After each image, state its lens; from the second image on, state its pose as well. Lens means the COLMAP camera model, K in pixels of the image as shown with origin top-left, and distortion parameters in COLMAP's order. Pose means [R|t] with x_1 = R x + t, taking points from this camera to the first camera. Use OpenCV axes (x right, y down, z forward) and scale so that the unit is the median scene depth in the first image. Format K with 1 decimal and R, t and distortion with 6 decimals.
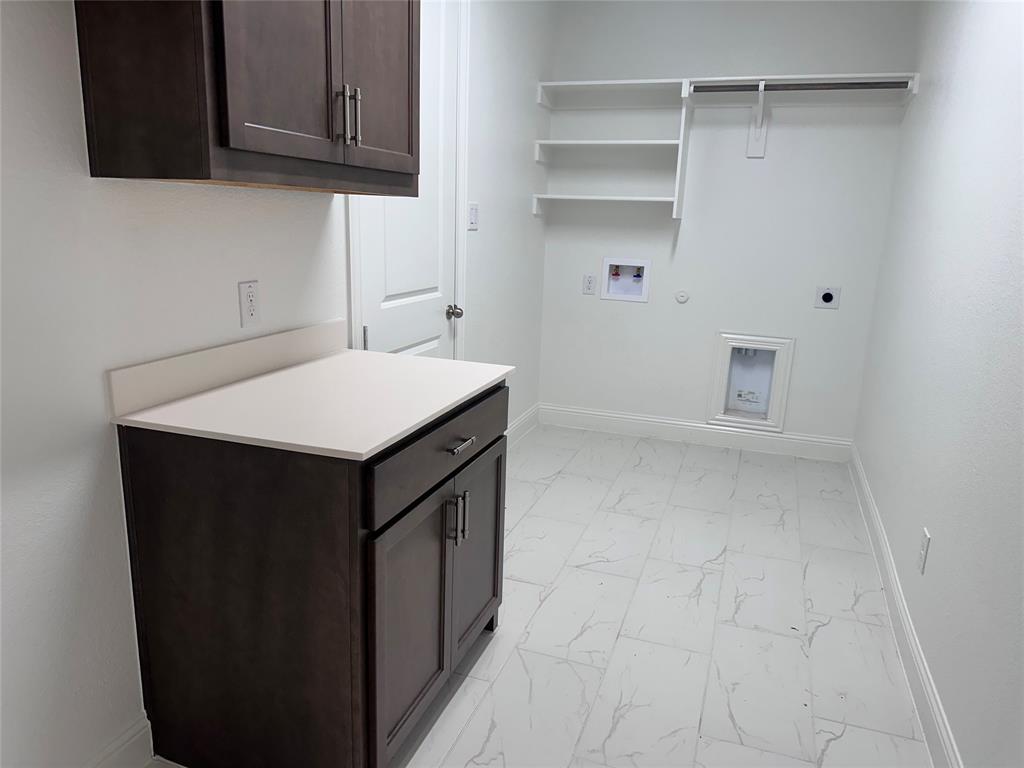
lens RADIAL K [[727.1, 0, 503.8], [0, 727.1, 387.6], [0, 0, 1]] dist [0.188376, -0.001146]
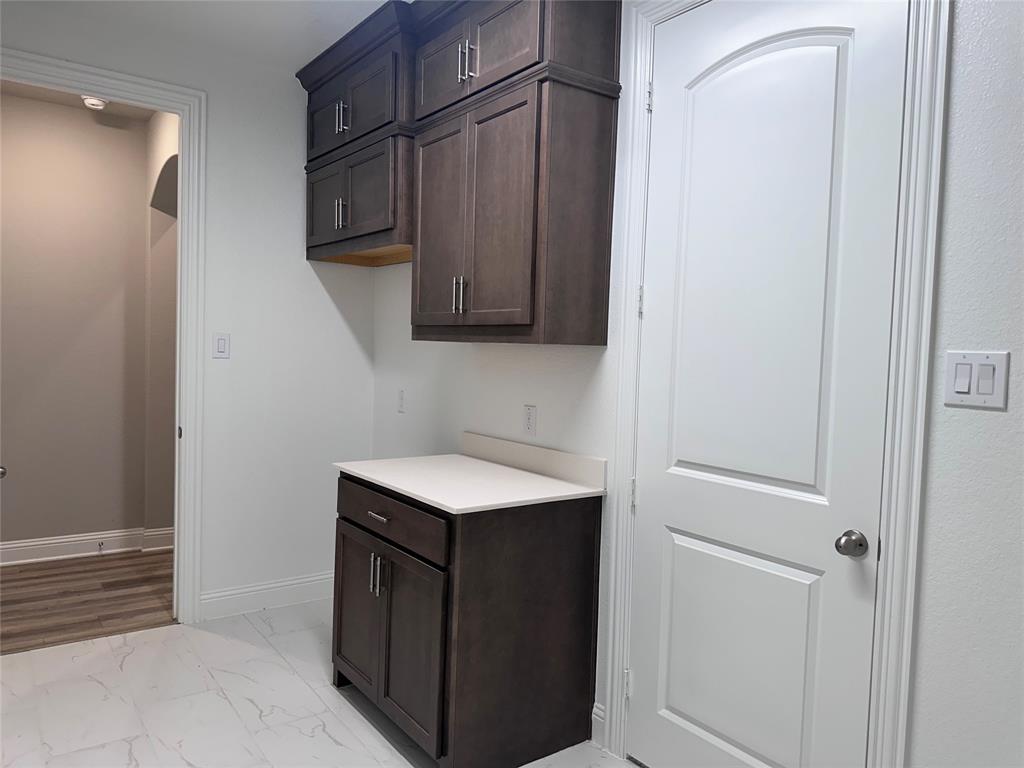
lens RADIAL K [[727.1, 0, 503.8], [0, 727.1, 387.6], [0, 0, 1]] dist [0.188376, -0.001146]
pose [[-0.566822, -0.012767, -0.823741, 0.779224], [-0.246621, 0.956657, 0.154875, -0.353948], [0.786061, 0.290938, -0.545402, 1.613464]]
